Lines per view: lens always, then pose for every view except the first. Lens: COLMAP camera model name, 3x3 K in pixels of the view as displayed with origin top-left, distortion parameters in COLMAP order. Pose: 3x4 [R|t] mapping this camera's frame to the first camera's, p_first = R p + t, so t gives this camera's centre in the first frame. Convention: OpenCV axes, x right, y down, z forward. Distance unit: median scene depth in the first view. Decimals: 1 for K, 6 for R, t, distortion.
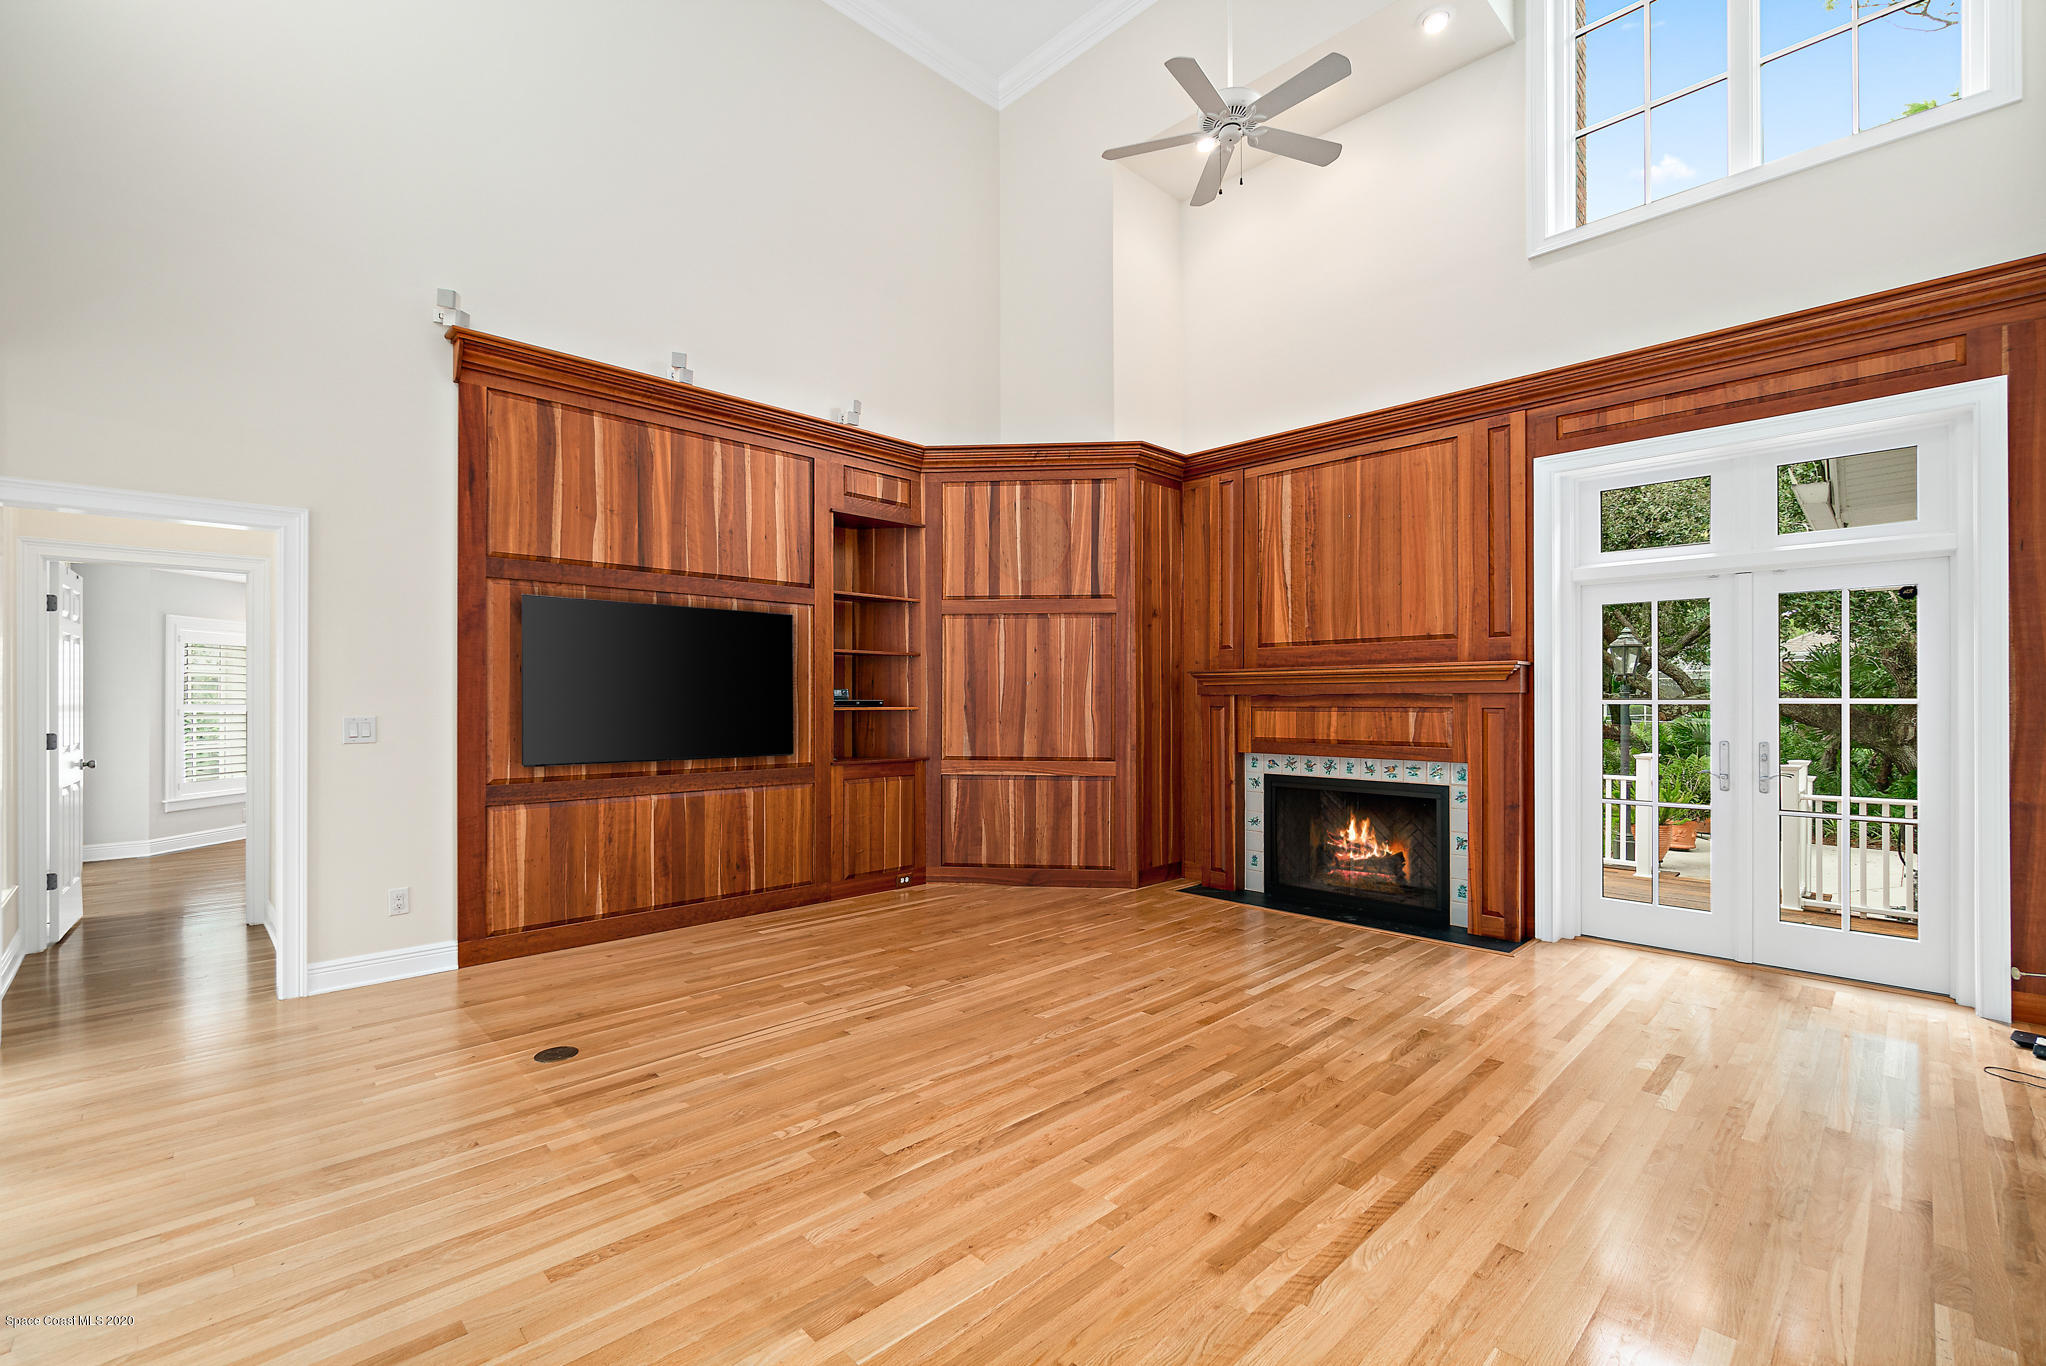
lens RADIAL K [[884.6, 0, 1013.6], [0, 884.6, 695.6], [0, 0, 1]] dist [-0.006702, 0.000122]
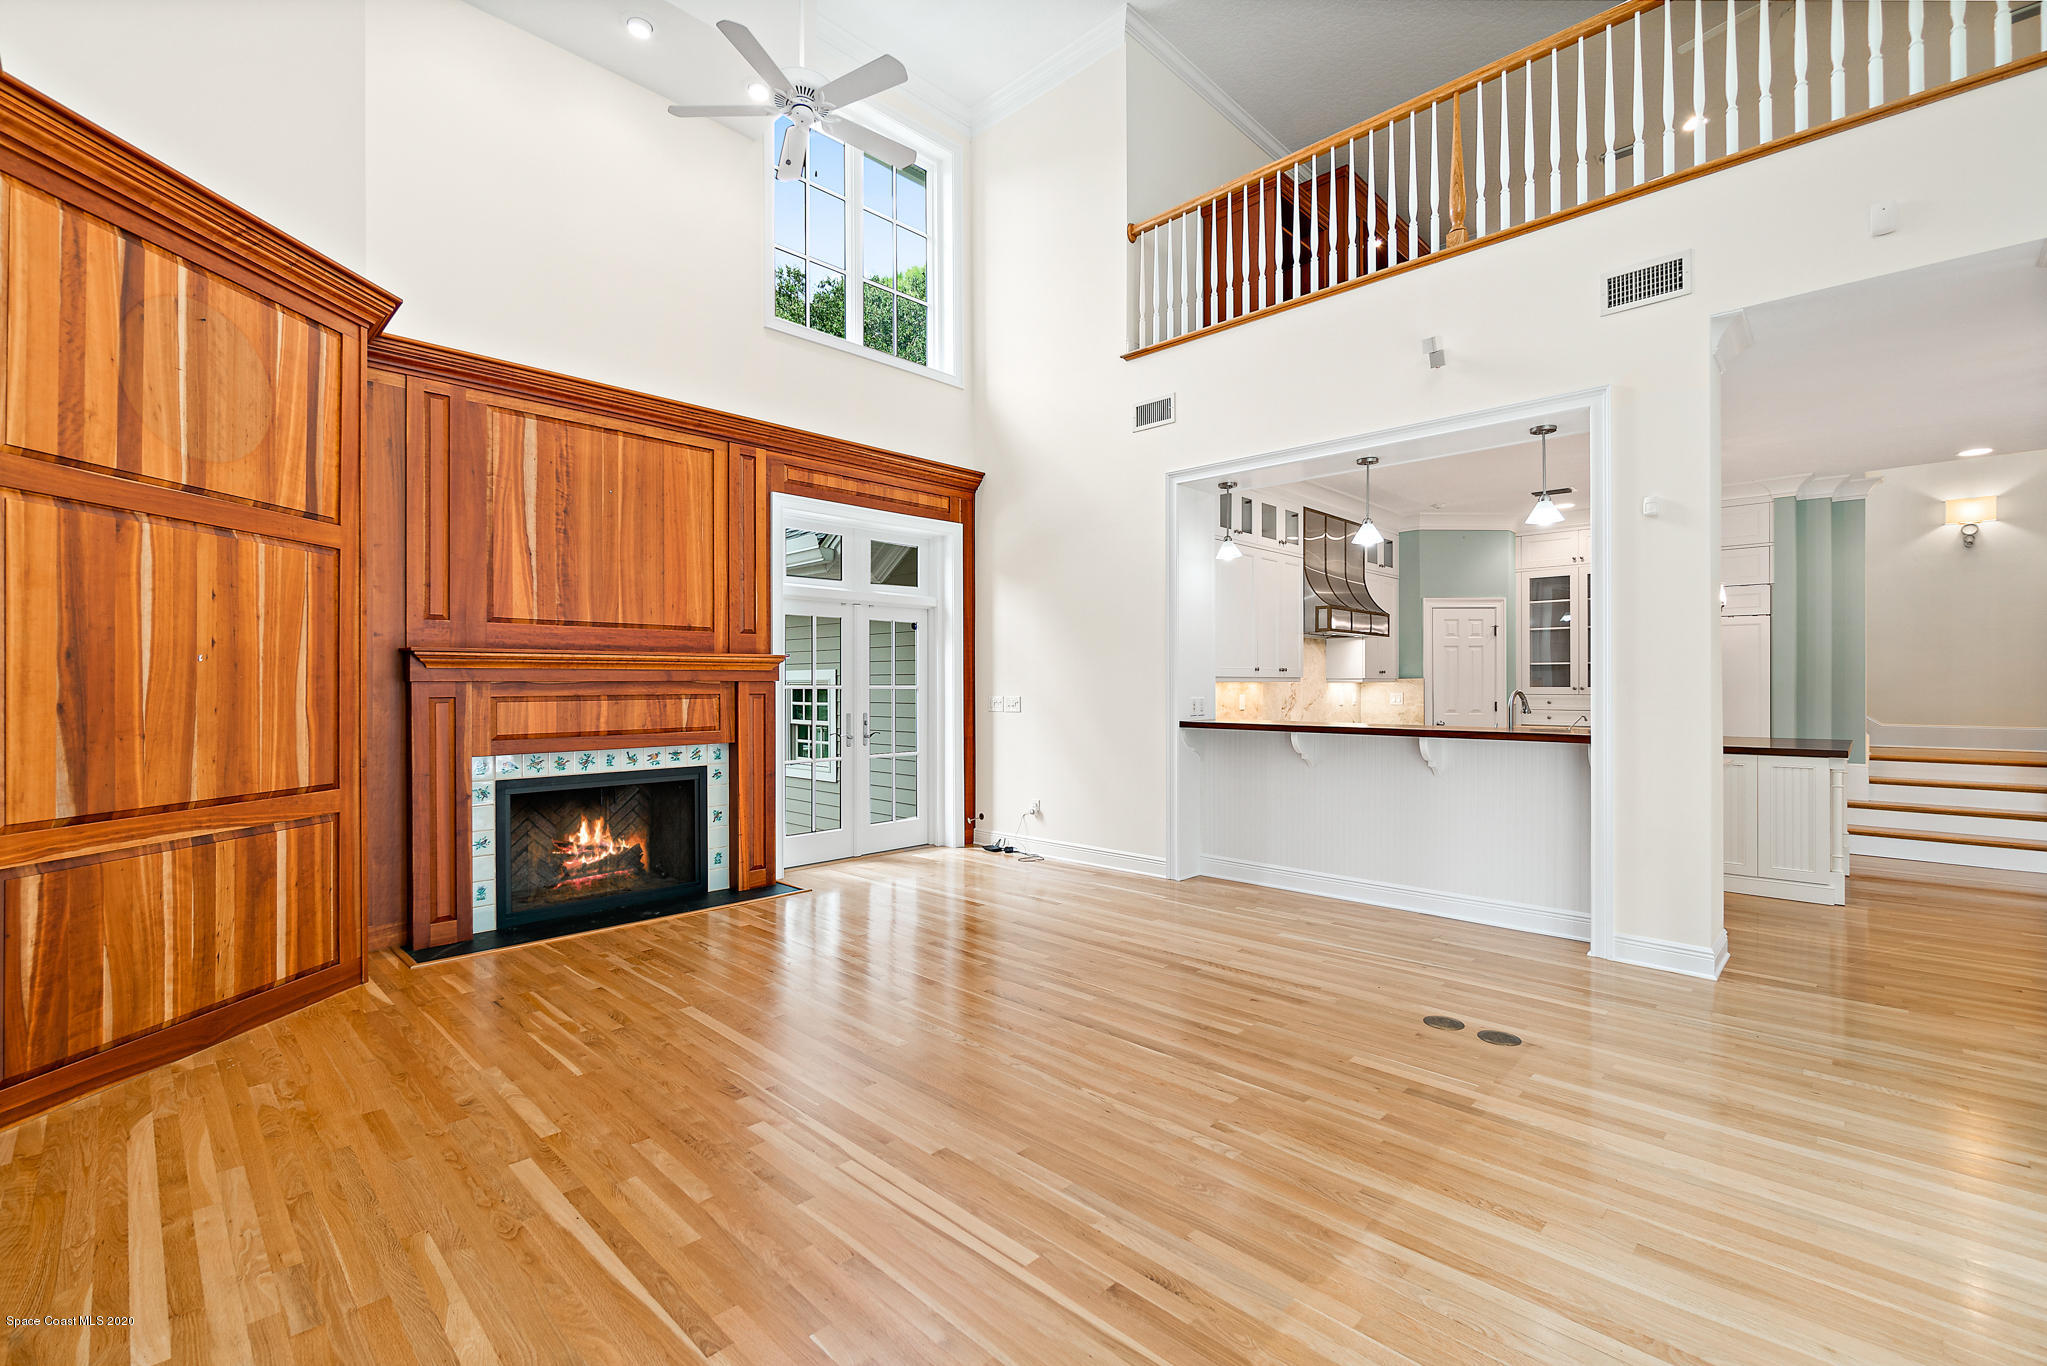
lens RADIAL K [[885.0, 0, 1013.4], [0, 885.0, 680.4], [0, 0, 1]] dist [-0.006702, 0.000122]
pose [[-0.026365, 0.006433, 0.999632, -0.556994], [0.000542, 0.999979, -0.006421, 0.003181], [-0.999652, 0.000373, -0.026368, 0.588669]]
